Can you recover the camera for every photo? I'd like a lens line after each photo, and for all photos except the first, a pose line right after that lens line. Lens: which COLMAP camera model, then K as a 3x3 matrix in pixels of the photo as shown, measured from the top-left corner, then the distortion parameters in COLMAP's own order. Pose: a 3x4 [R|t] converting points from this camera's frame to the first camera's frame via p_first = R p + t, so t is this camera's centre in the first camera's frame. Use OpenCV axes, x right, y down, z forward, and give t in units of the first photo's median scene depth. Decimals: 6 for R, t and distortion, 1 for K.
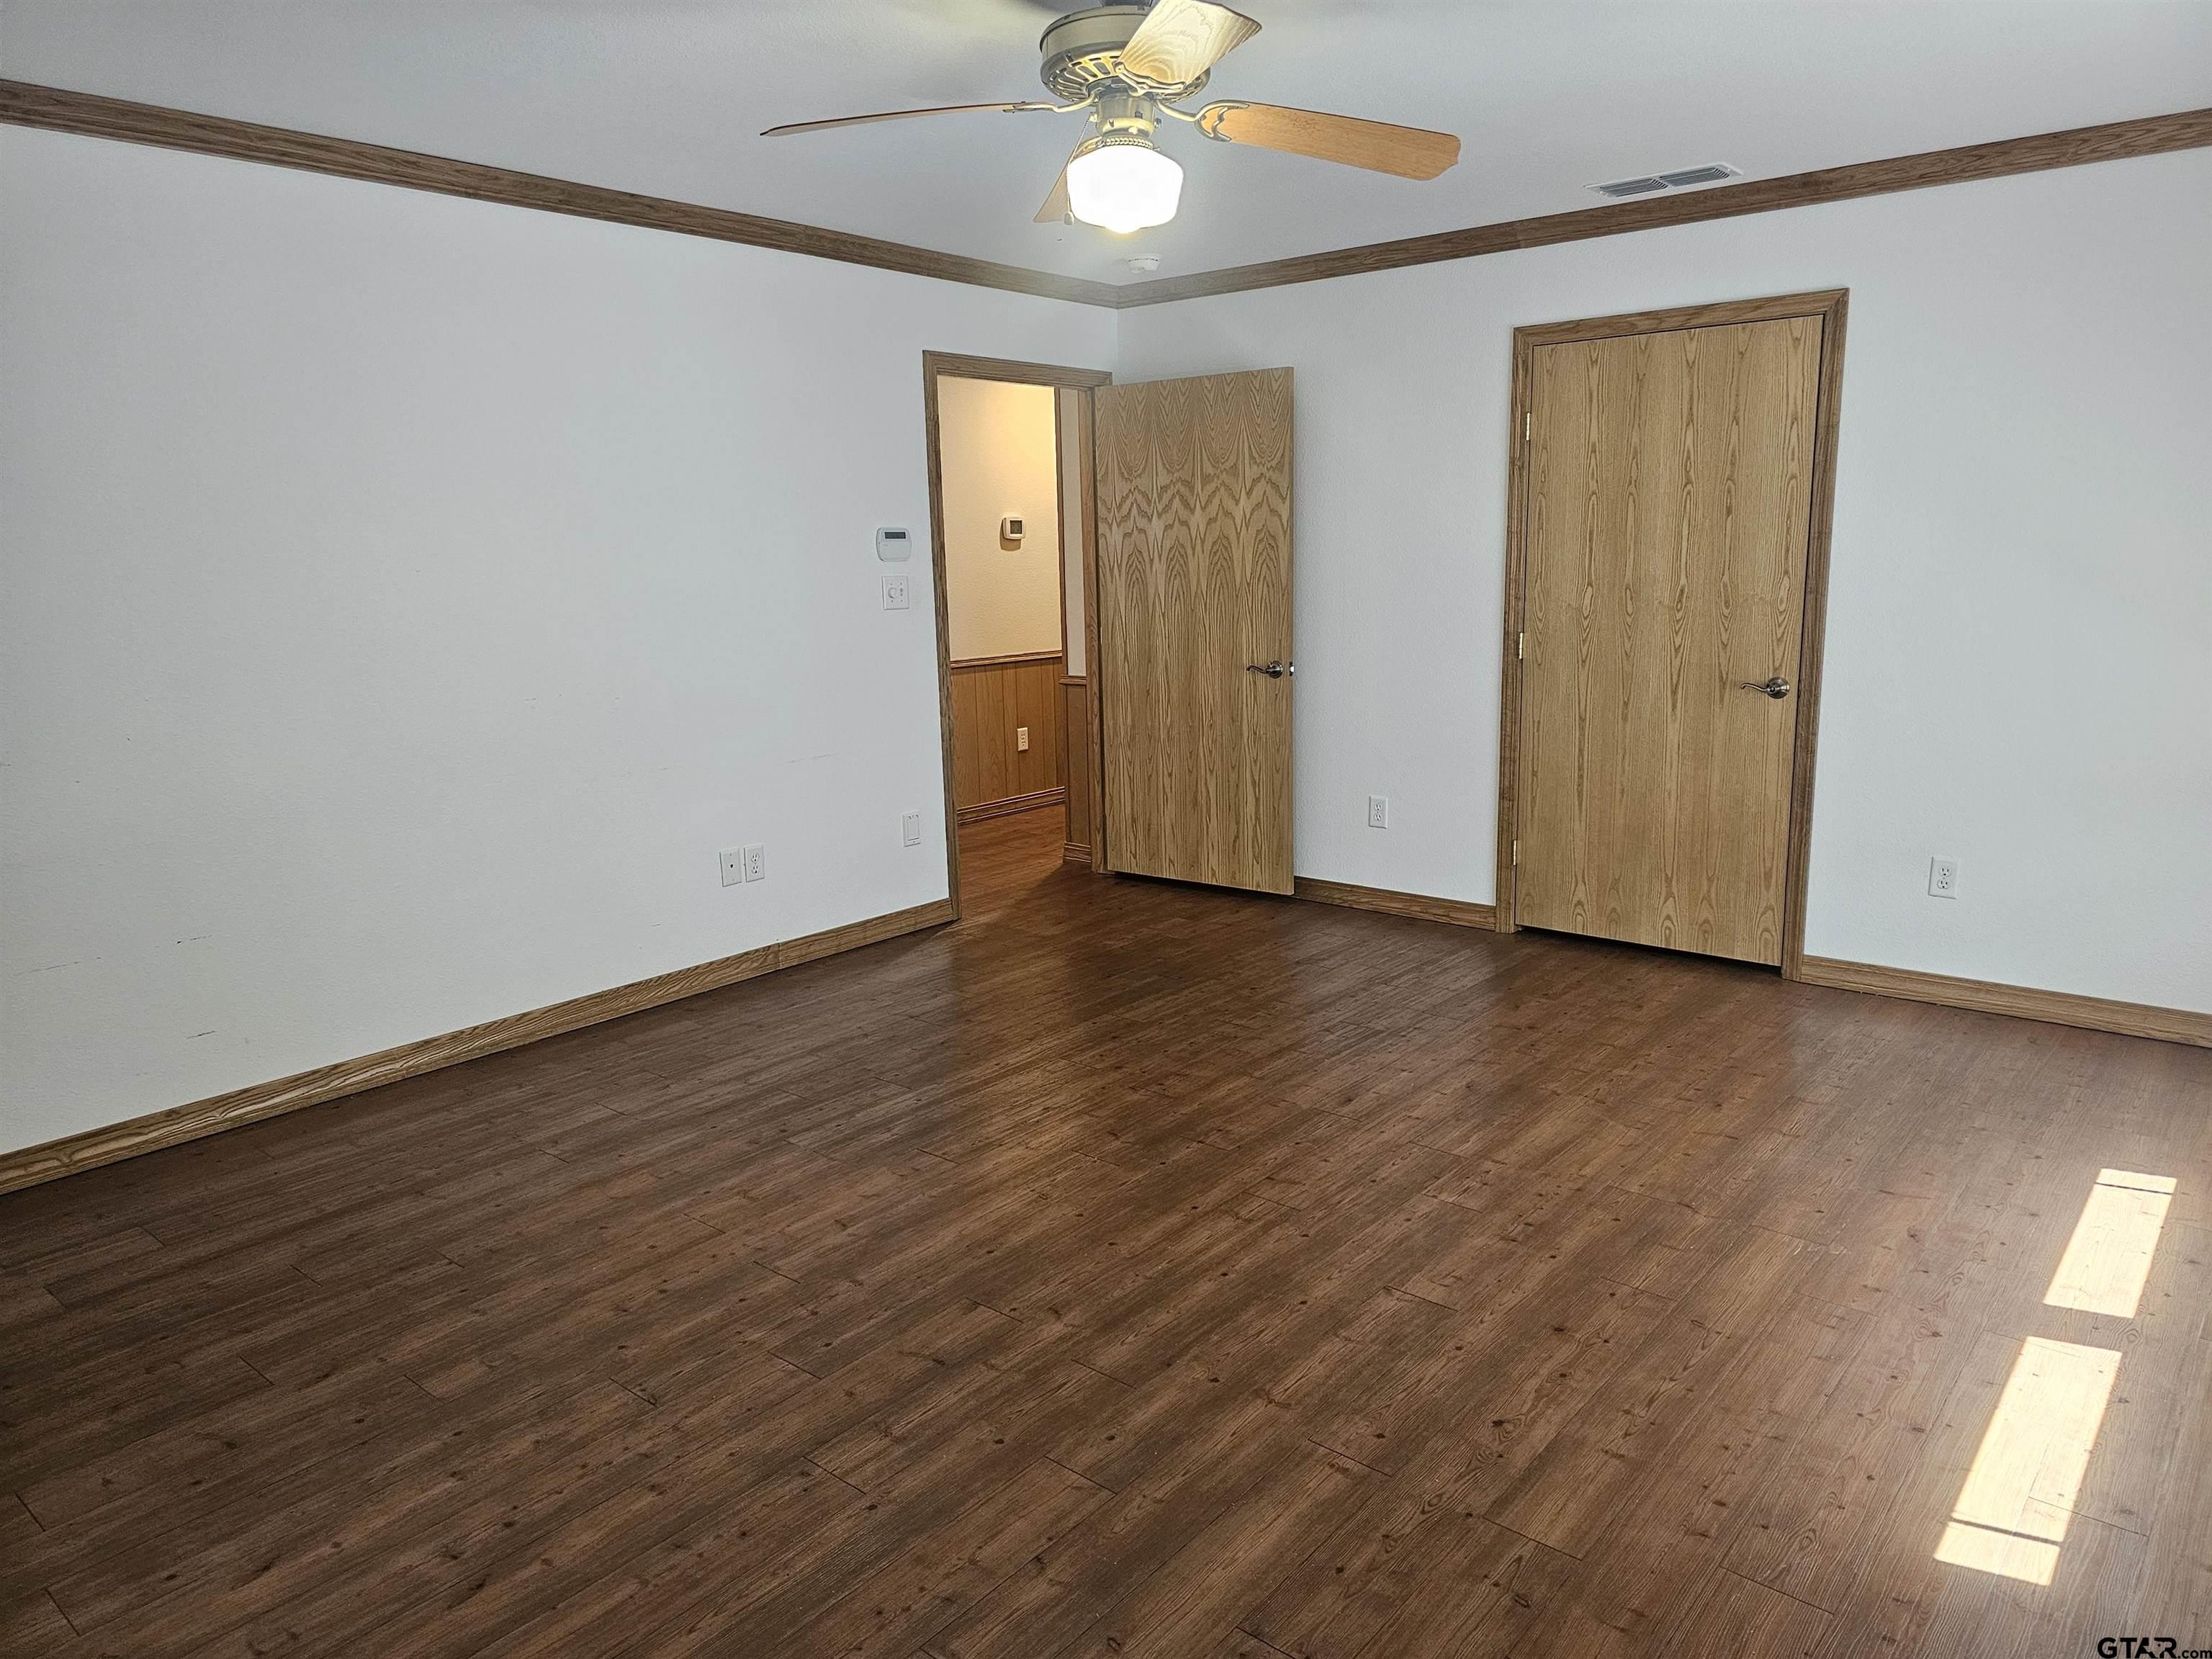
lens RADIAL K [[1463.0, 0, 1106.8], [0, 1463.0, 829.4], [0, 0, 1]] dist [0.000620, -0.004172]
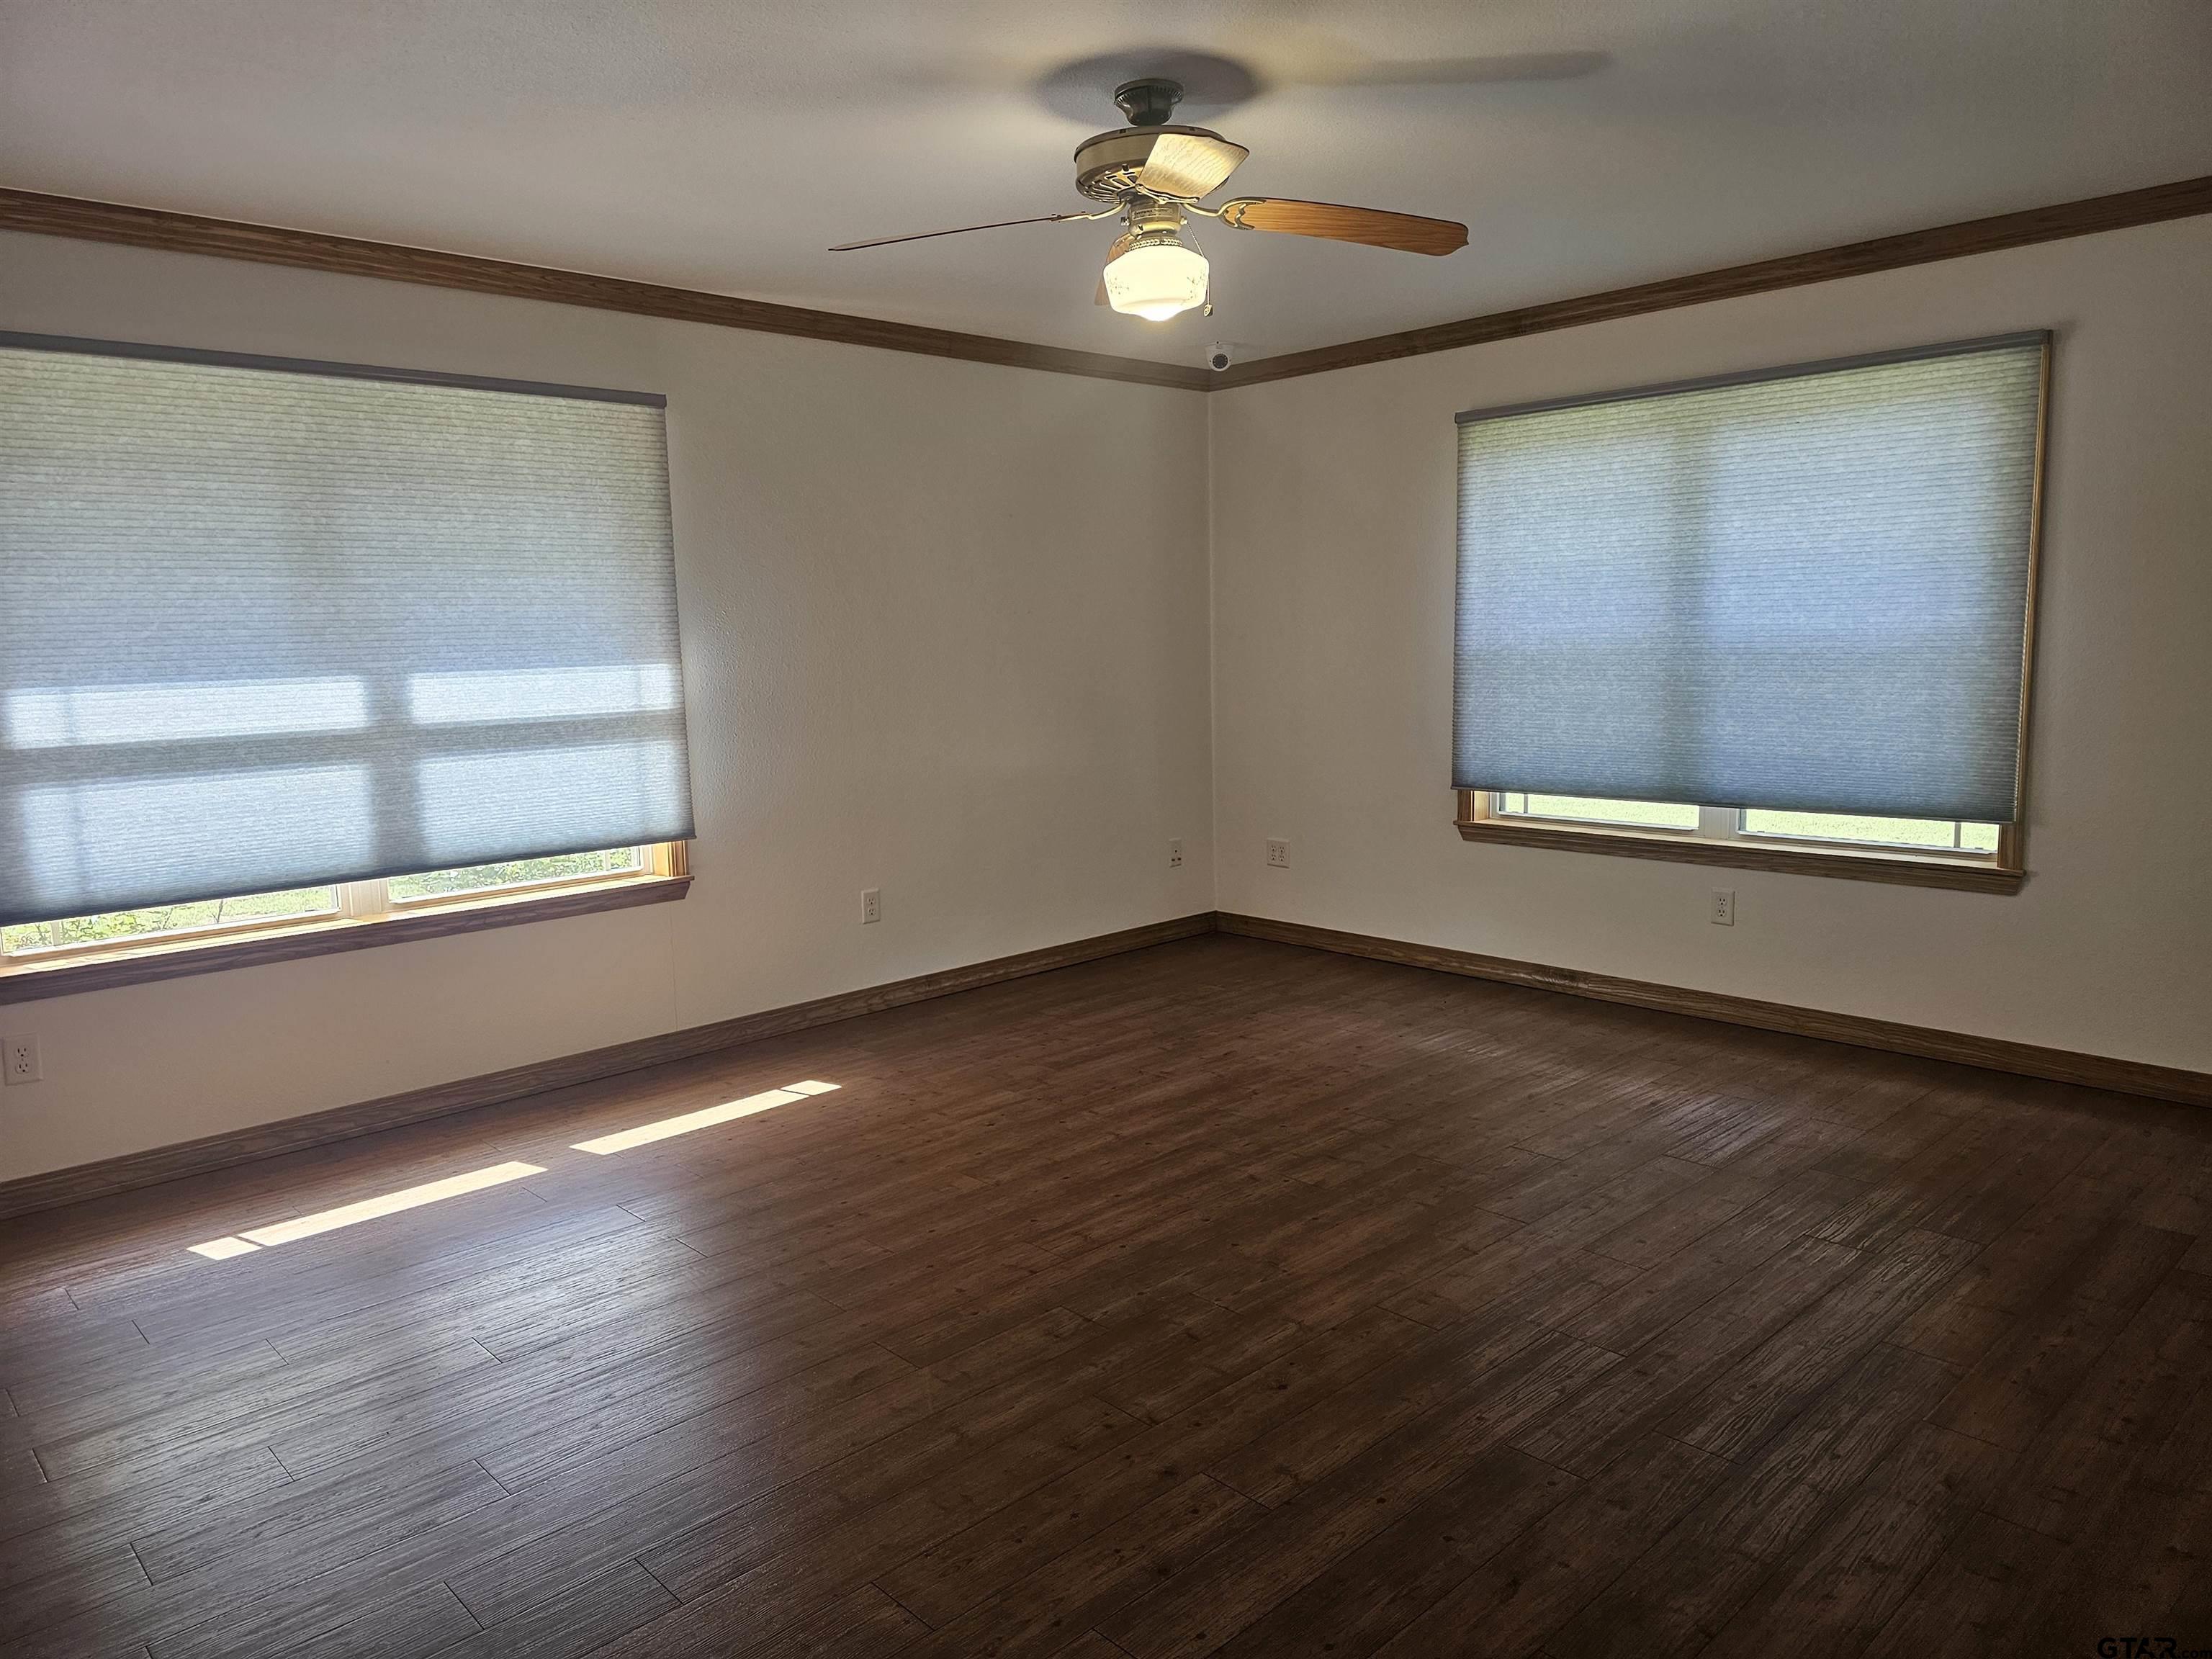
lens RADIAL K [[1463.0, 0, 1102.0], [0, 1463.0, 828.4], [0, 0, 1]] dist [0.000620, -0.004172]
pose [[-0.993049, 0.029387, 0.113972, -0.053203], [0.064478, 0.945930, 0.317898, -0.359616], [-0.098468, 0.323037, -0.941250, 1.947664]]
